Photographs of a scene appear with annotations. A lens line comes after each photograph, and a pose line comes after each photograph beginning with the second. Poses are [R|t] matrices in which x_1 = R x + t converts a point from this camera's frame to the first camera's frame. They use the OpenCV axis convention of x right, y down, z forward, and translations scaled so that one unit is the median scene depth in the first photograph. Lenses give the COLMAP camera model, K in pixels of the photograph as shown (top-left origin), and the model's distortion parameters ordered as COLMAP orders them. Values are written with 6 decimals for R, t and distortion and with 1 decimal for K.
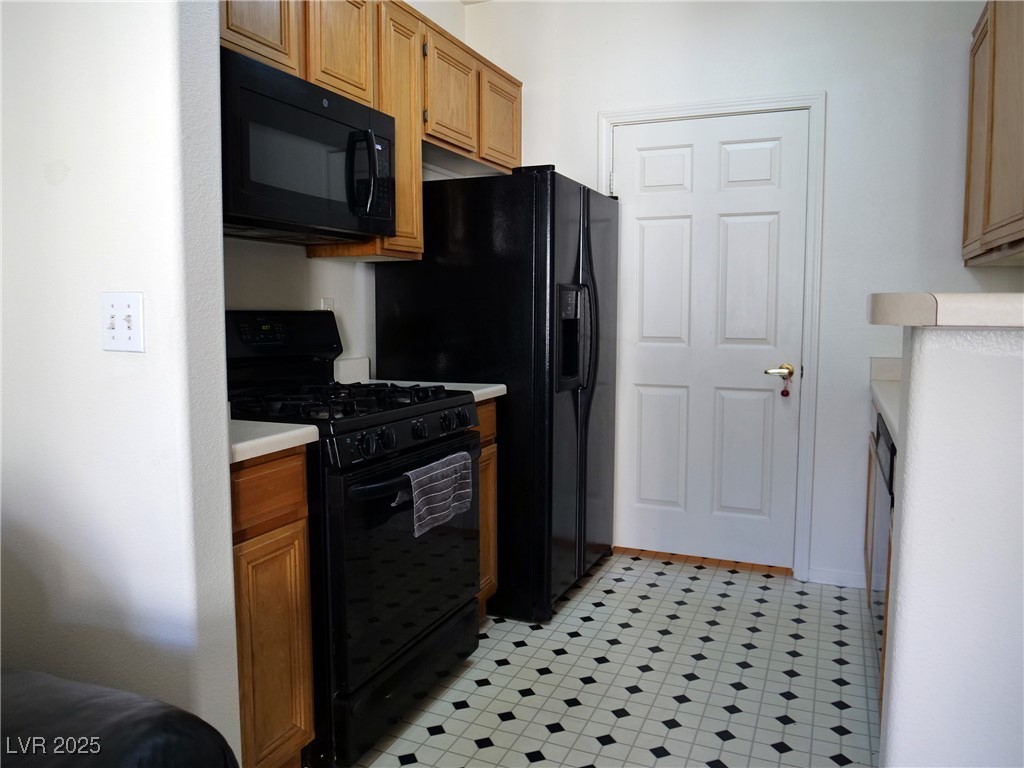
lens RADIAL K [[749.3, 0, 517.3], [0, 749.3, 375.5], [0, 0, 1]] dist [-0.050816, 0.023039]
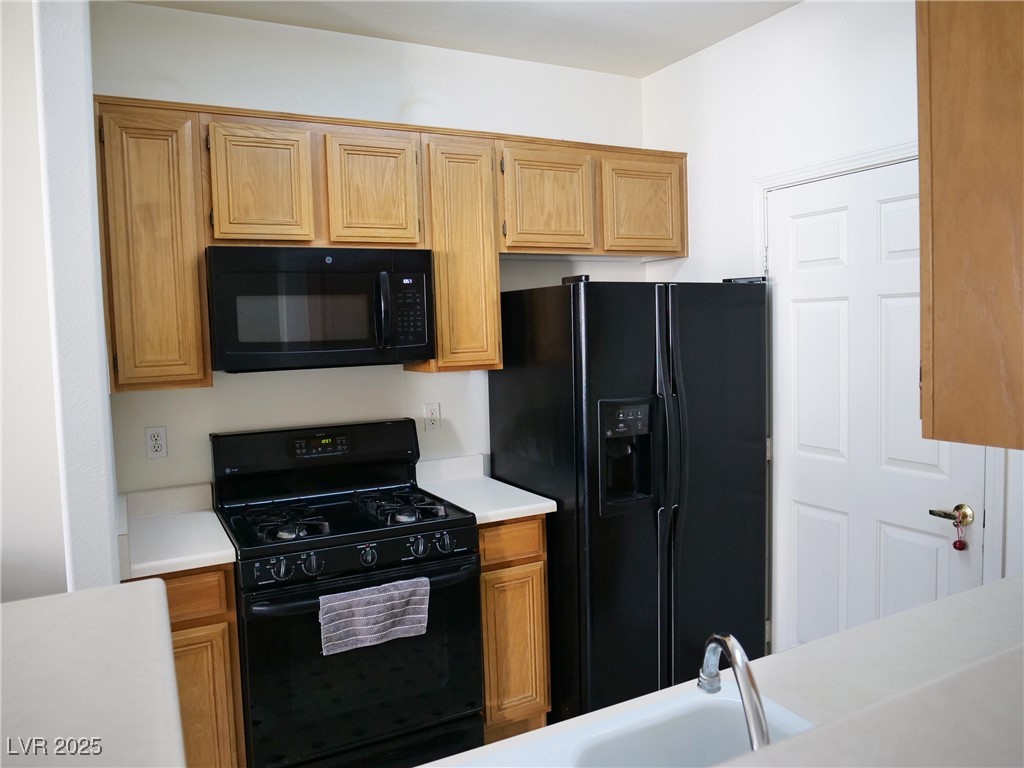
lens RADIAL K [[749.3, 0, 509.1], [0, 749.3, 377.4], [0, 0, 1]] dist [-0.050816, 0.023039]
pose [[0.775338, 0.017434, -0.631306, 0.535943], [-0.025373, 0.999672, -0.003555, -0.141091], [0.631037, 0.018775, 0.775526, 0.207516]]
